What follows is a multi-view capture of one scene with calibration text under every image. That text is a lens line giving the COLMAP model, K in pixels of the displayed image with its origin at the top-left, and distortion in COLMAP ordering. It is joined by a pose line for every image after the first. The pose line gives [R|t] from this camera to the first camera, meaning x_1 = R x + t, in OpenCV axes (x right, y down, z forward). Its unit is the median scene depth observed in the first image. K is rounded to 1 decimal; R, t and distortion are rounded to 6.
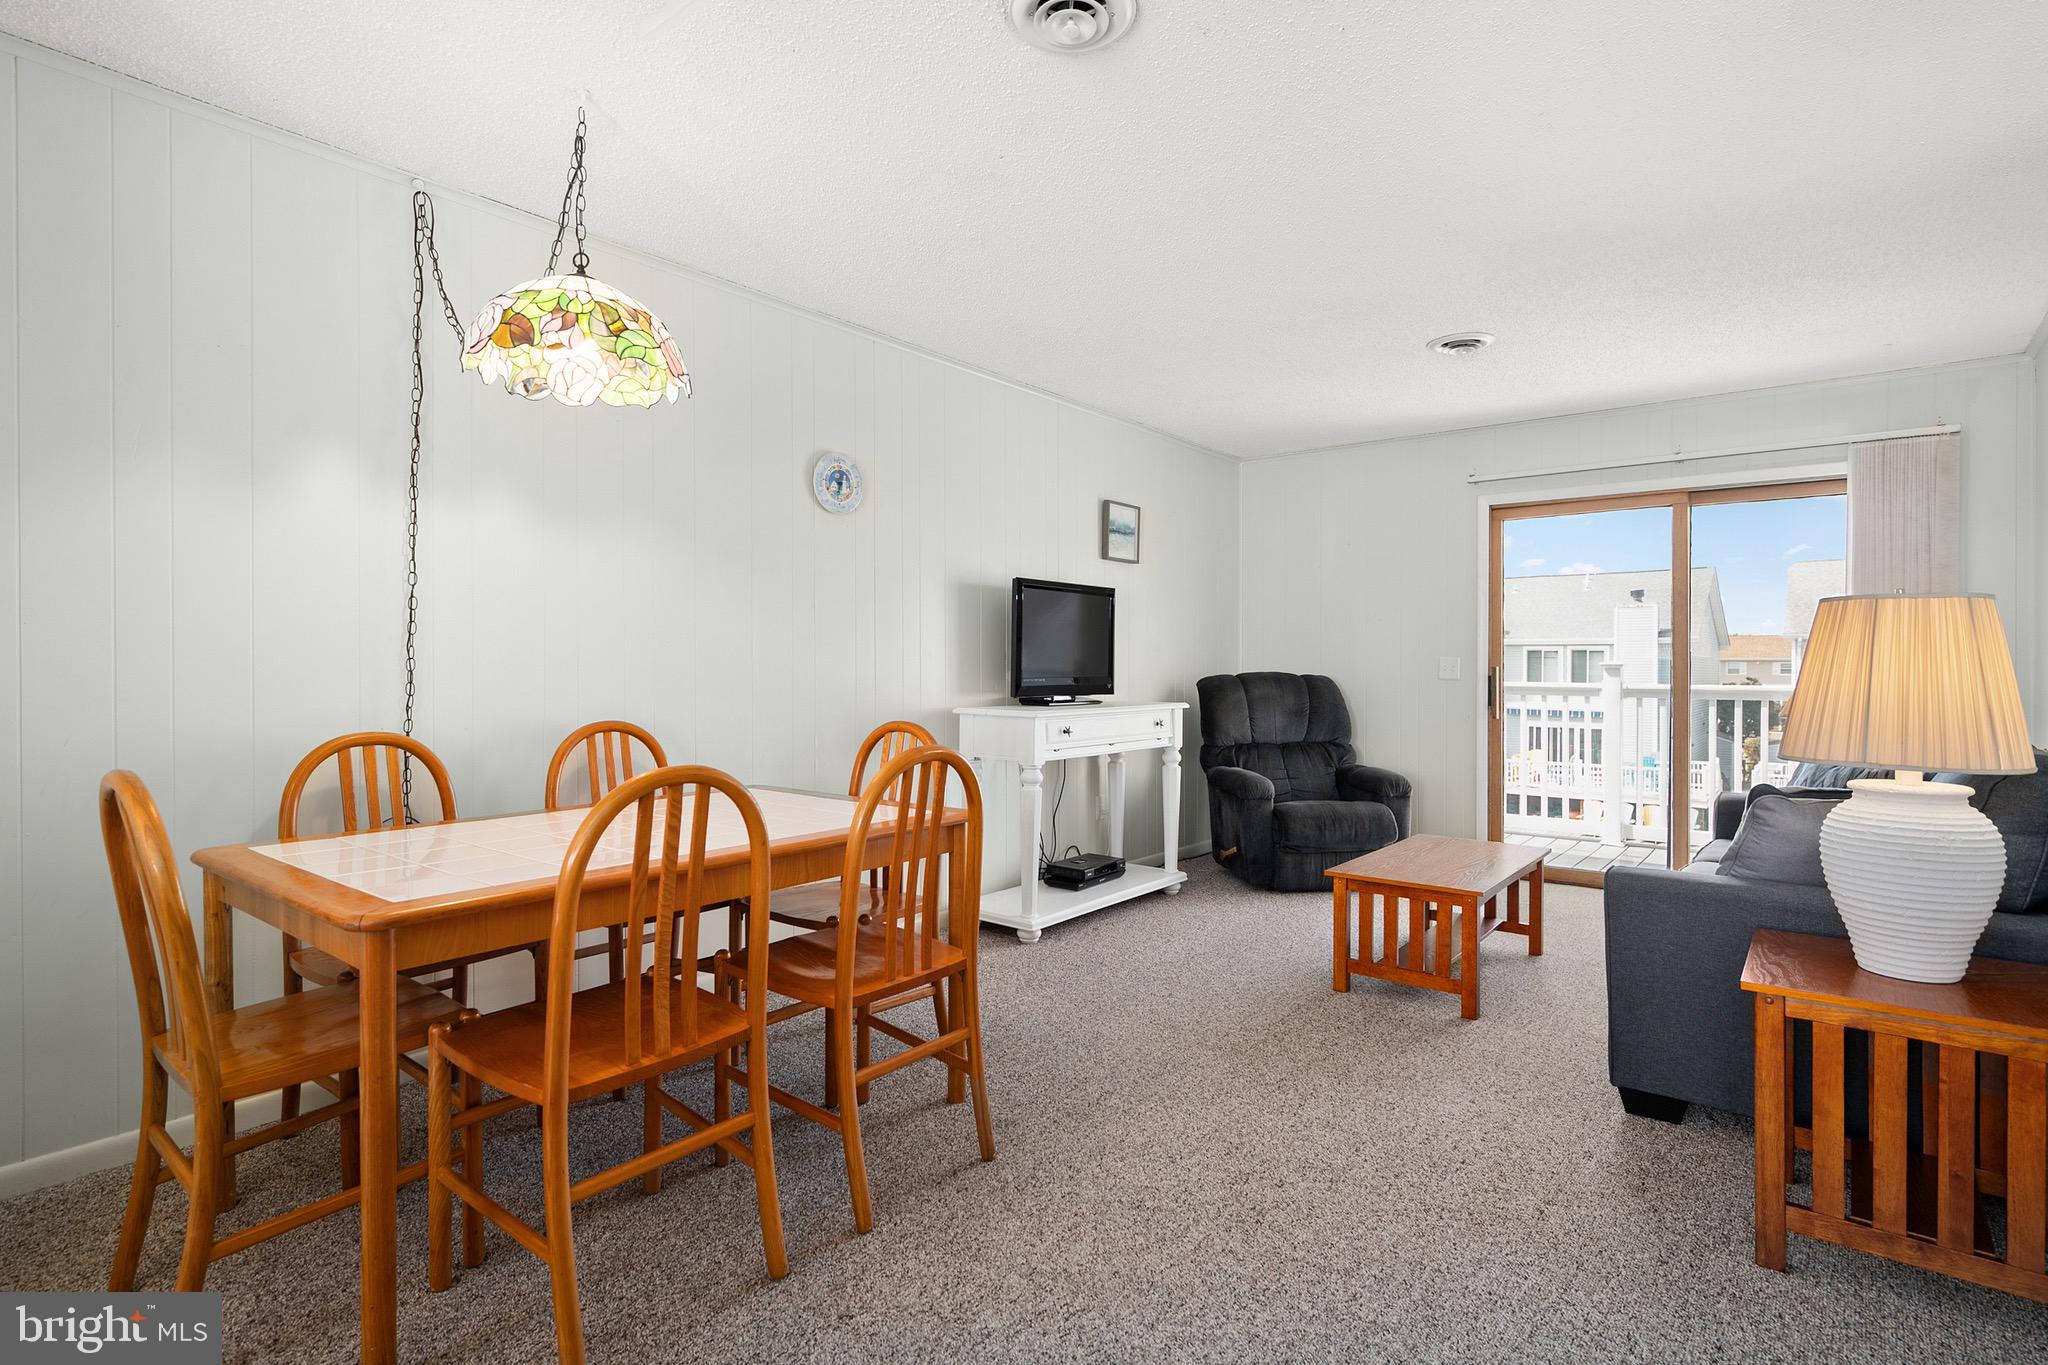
lens RADIAL K [[1018.9, 0, 1051.3], [0, 1018.9, 669.1], [0, 0, 1]] dist [0.012772, -0.000817]
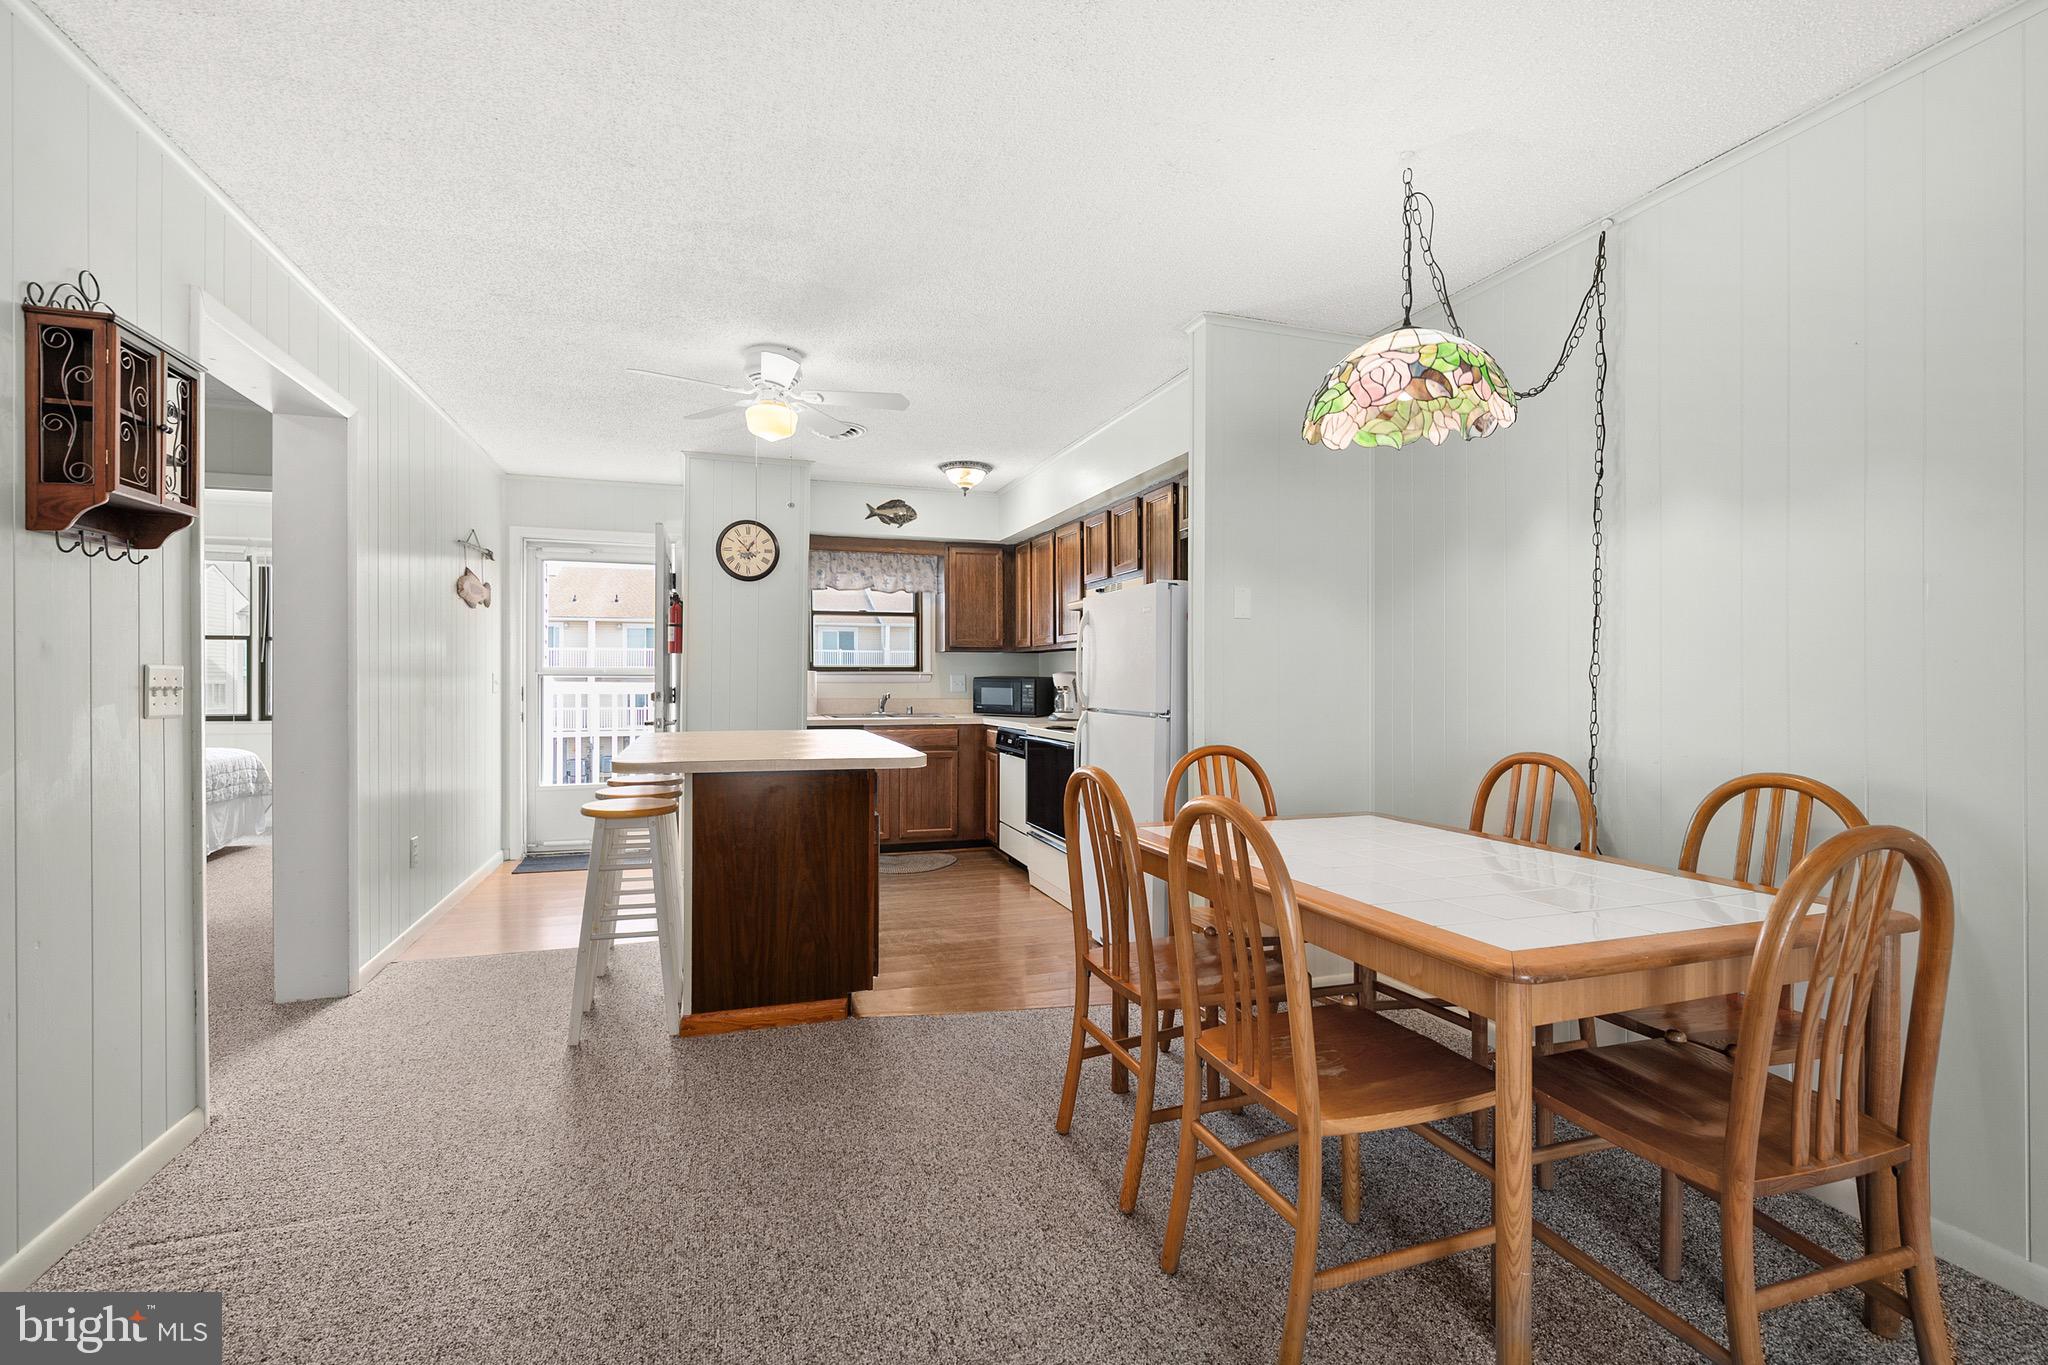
lens RADIAL K [[941.0, 0, 1016.8], [0, 941.0, 680.7], [0, 0, 1]] dist [0.000022, 0.000110]
pose [[-0.559836, -0.005224, -0.828587, 0.269694], [-0.011748, 0.999930, 0.001633, -0.007682], [0.828520, 0.010648, -0.559858, 0.562013]]
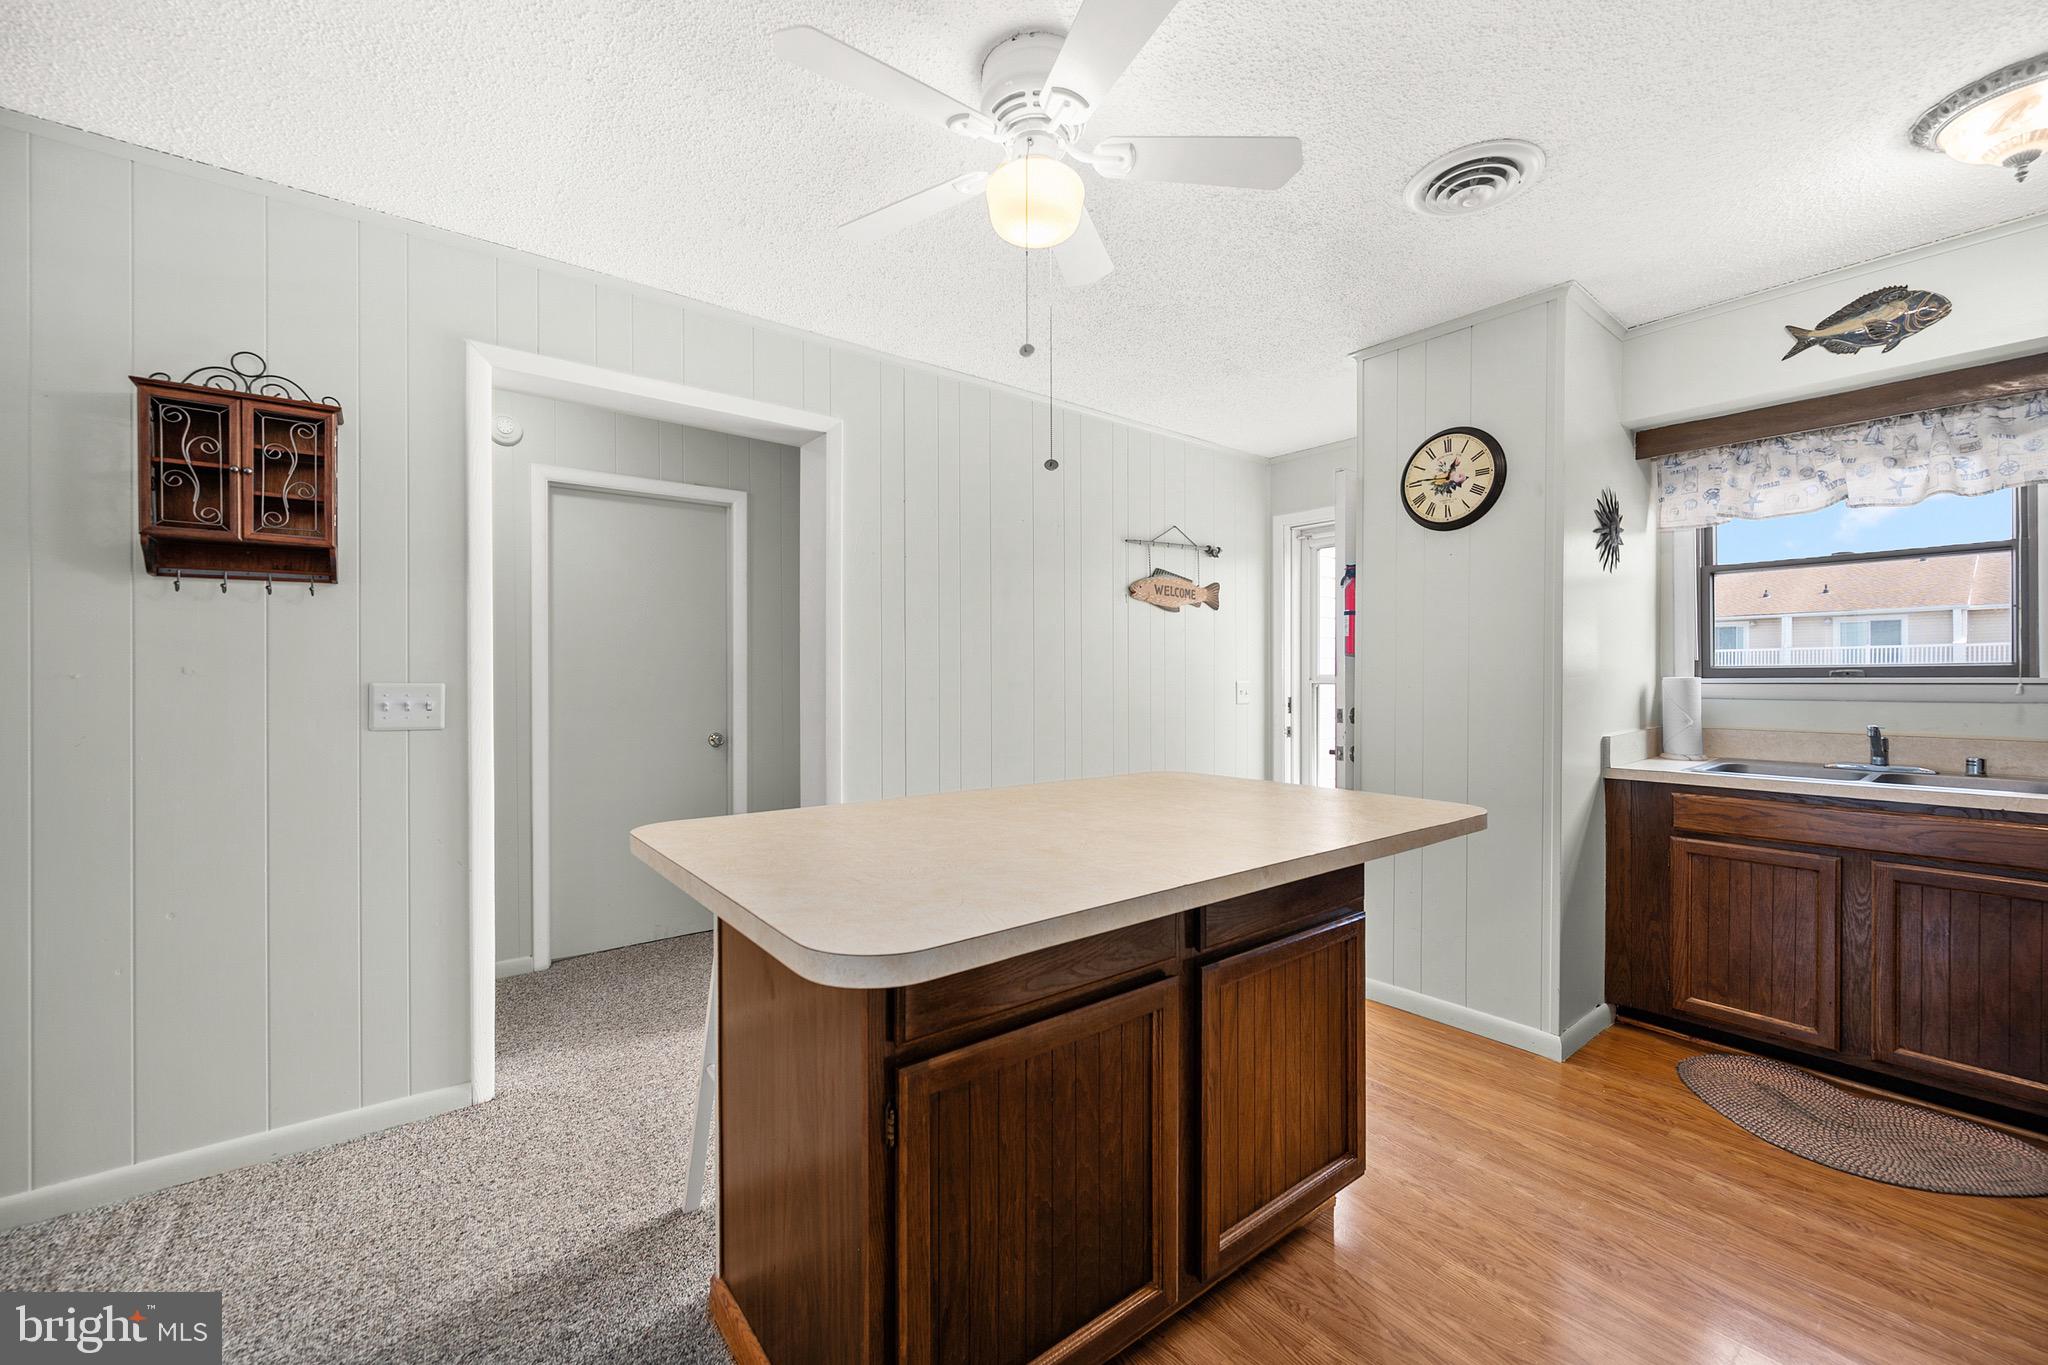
lens RADIAL K [[805.1, 0, 1020.5], [0, 805.1, 680.1], [0, 0, 1]] dist [-0.001011, 0.000130]
pose [[-0.968908, -0.006975, 0.247322, -0.289062], [-0.004910, 0.999948, 0.008965, -0.016456], [-0.247372, 0.007472, -0.968892, 0.318096]]
